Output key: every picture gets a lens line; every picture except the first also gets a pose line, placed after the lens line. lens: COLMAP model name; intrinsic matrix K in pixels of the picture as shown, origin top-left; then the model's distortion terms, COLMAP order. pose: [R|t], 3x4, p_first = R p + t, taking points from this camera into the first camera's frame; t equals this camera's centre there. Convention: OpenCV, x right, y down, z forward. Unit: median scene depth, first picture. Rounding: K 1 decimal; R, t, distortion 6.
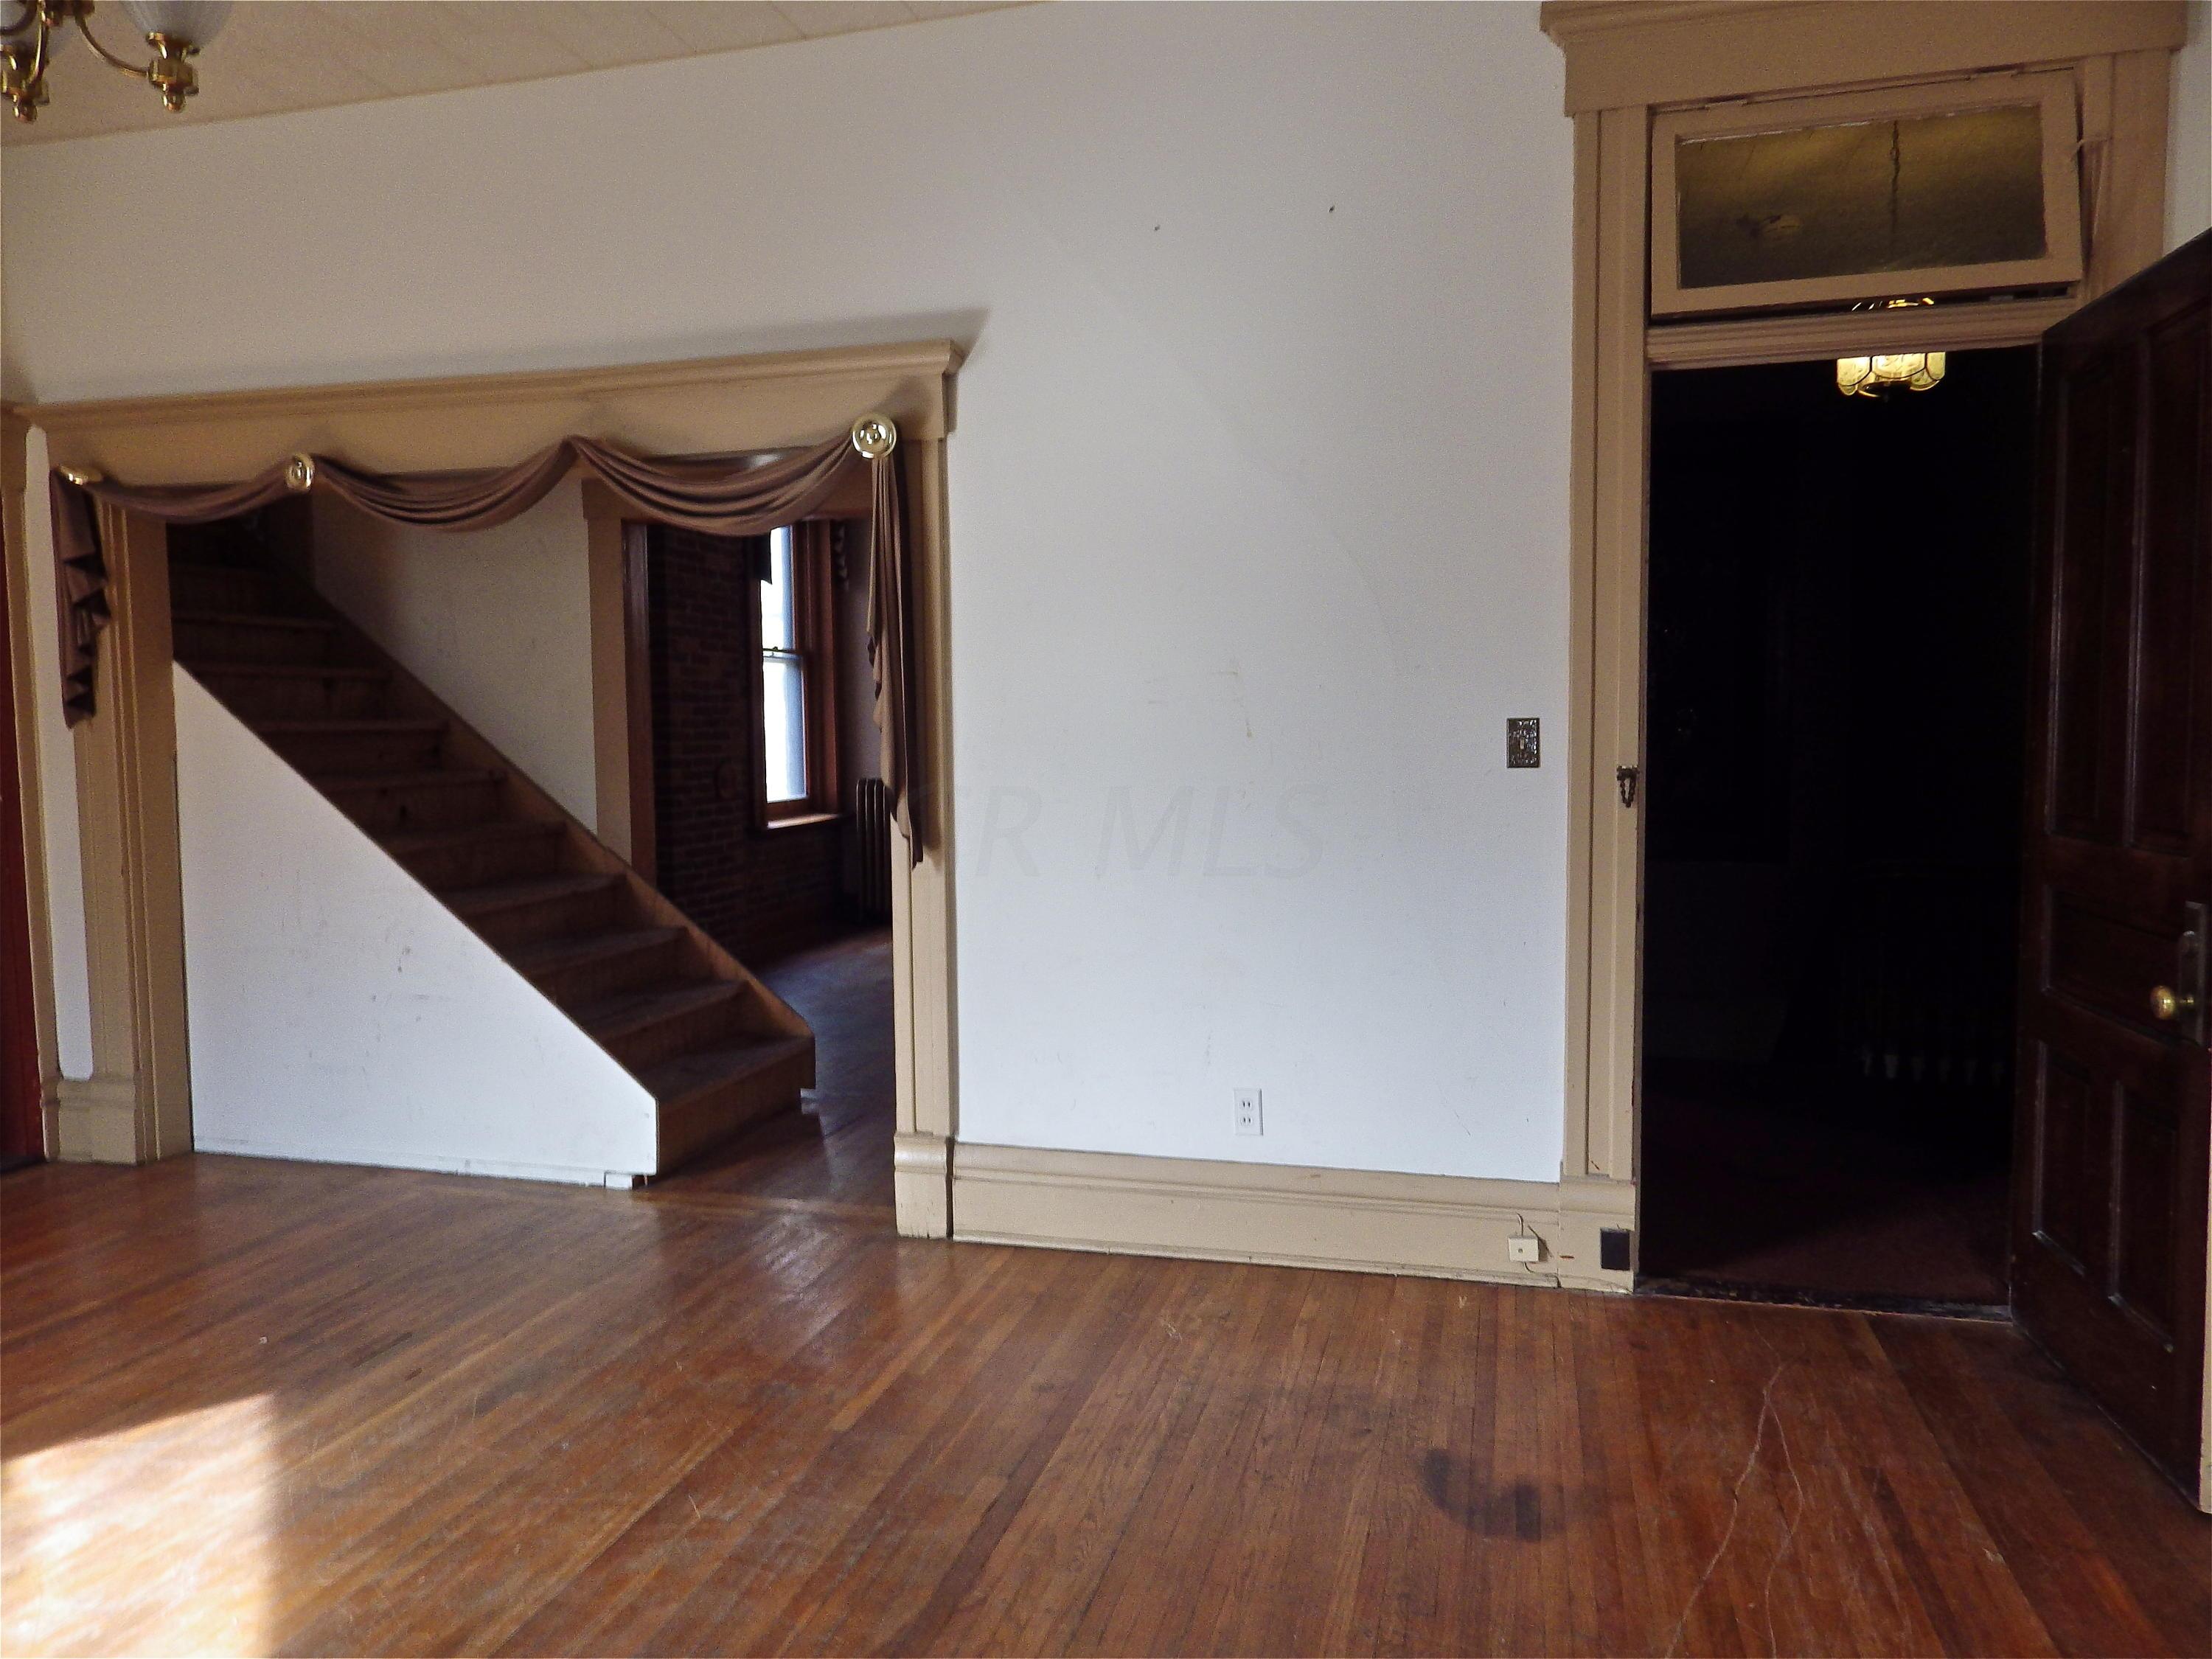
lens RADIAL K [[1481.9, 0, 1113.8], [0, 1481.9, 818.1], [0, 0, 1]] dist [0.012252, -0.006167]
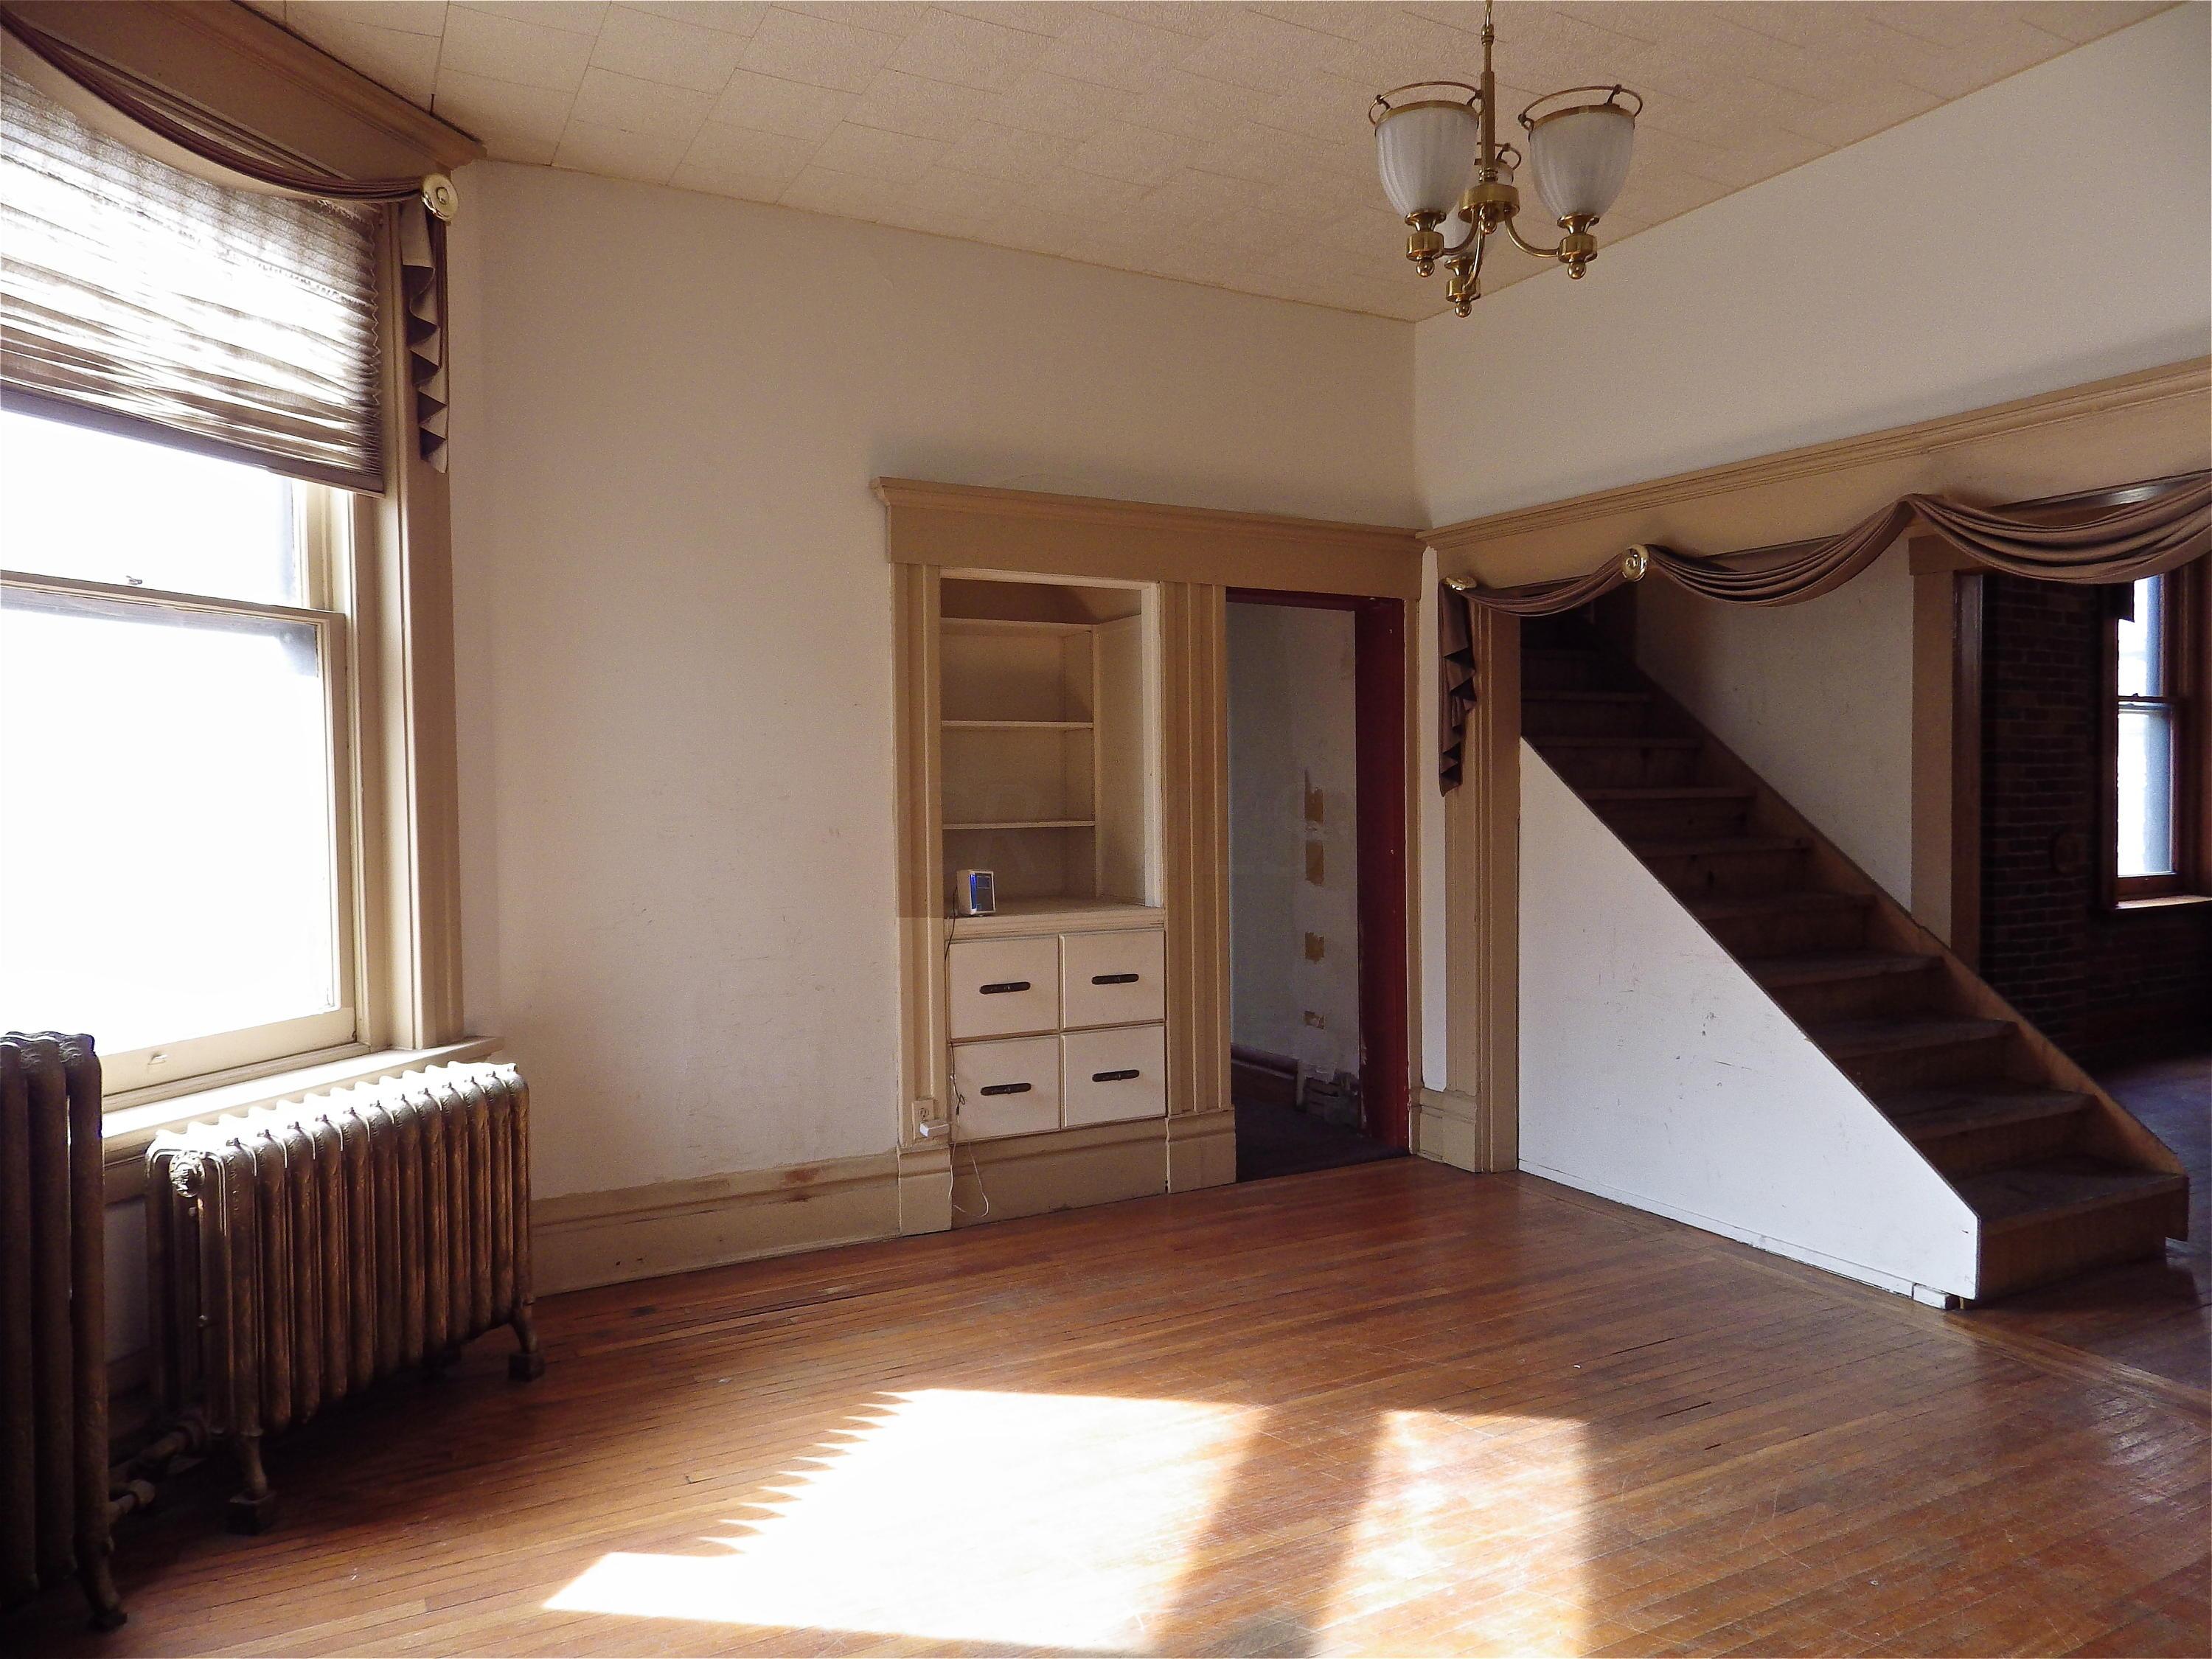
lens RADIAL K [[1481.9, 0, 1113.8], [0, 1481.9, 818.1], [0, 0, 1]] dist [0.012252, -0.006167]
pose [[0.684949, 0.021984, -0.728259, -0.016838], [-0.046790, 0.998809, -0.013857, -0.013746], [0.727087, 0.043566, 0.685162, -0.005020]]
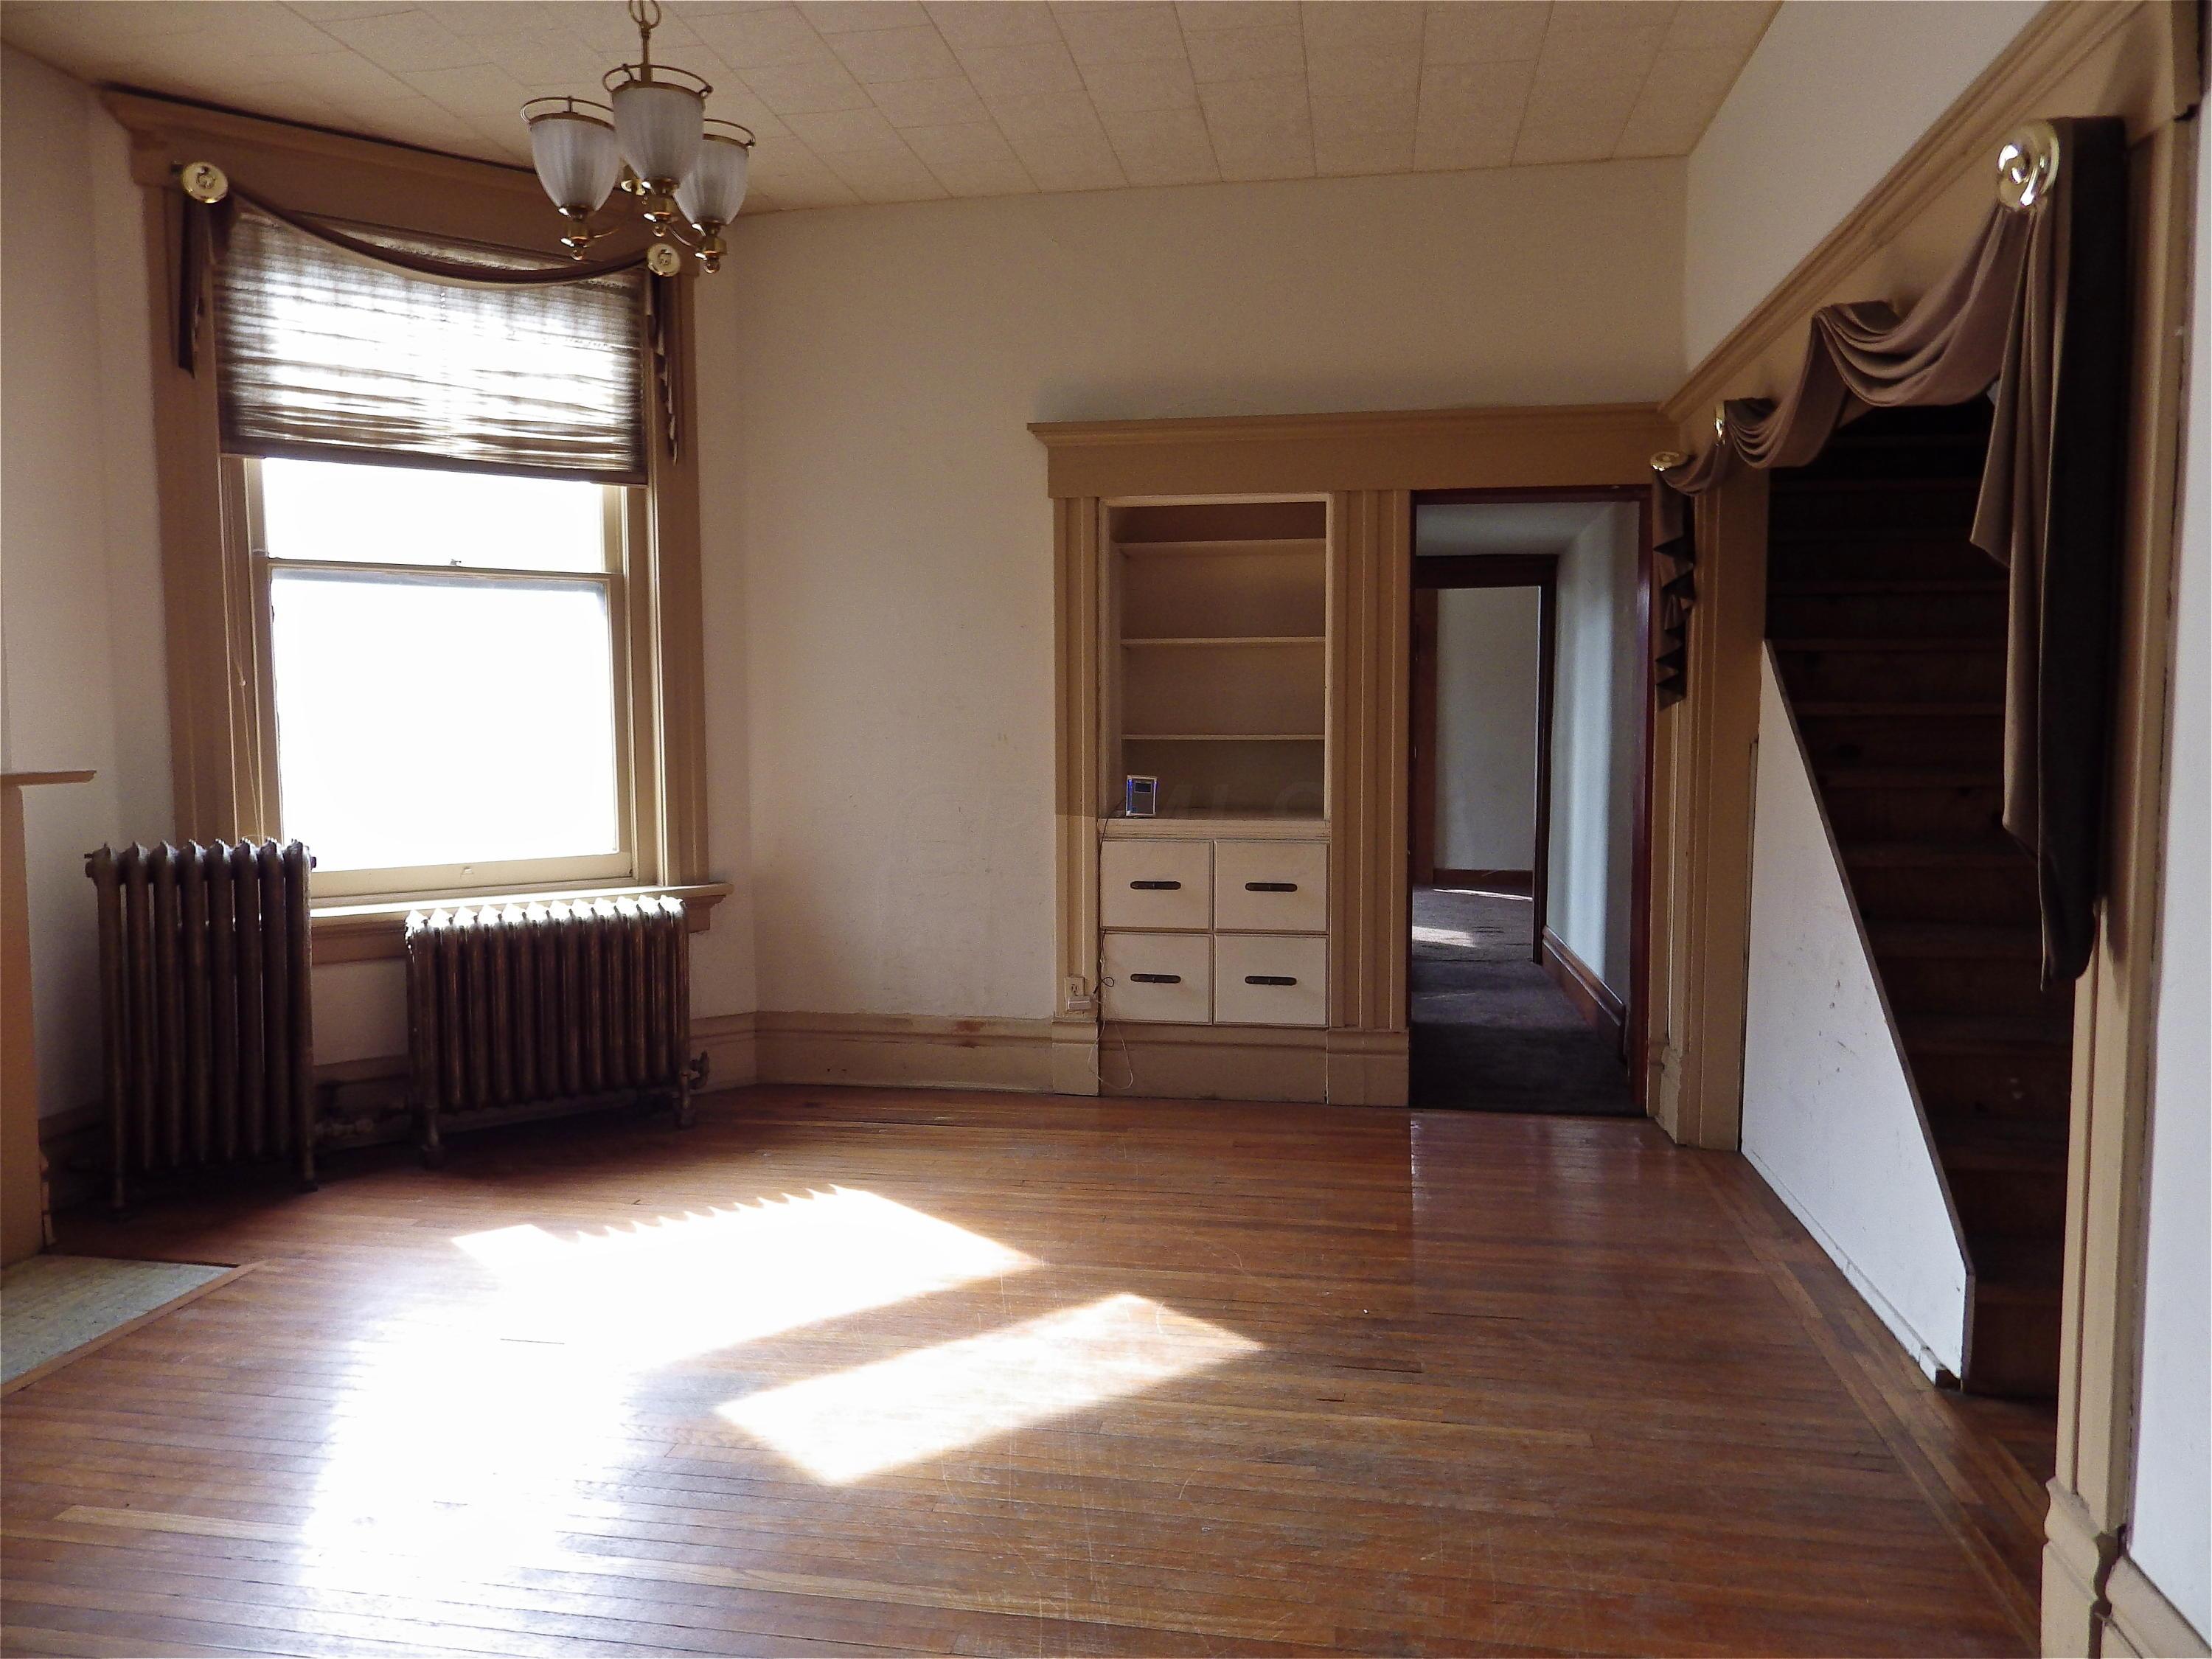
lens RADIAL K [[1481.9, 0, 1113.8], [0, 1481.9, 818.1], [0, 0, 1]] dist [0.012252, -0.006167]
pose [[0.096656, 0.079841, -0.992110, 0.299649], [-0.062801, 0.995281, 0.073978, -0.038839], [0.993335, 0.055155, 0.101214, 0.532306]]
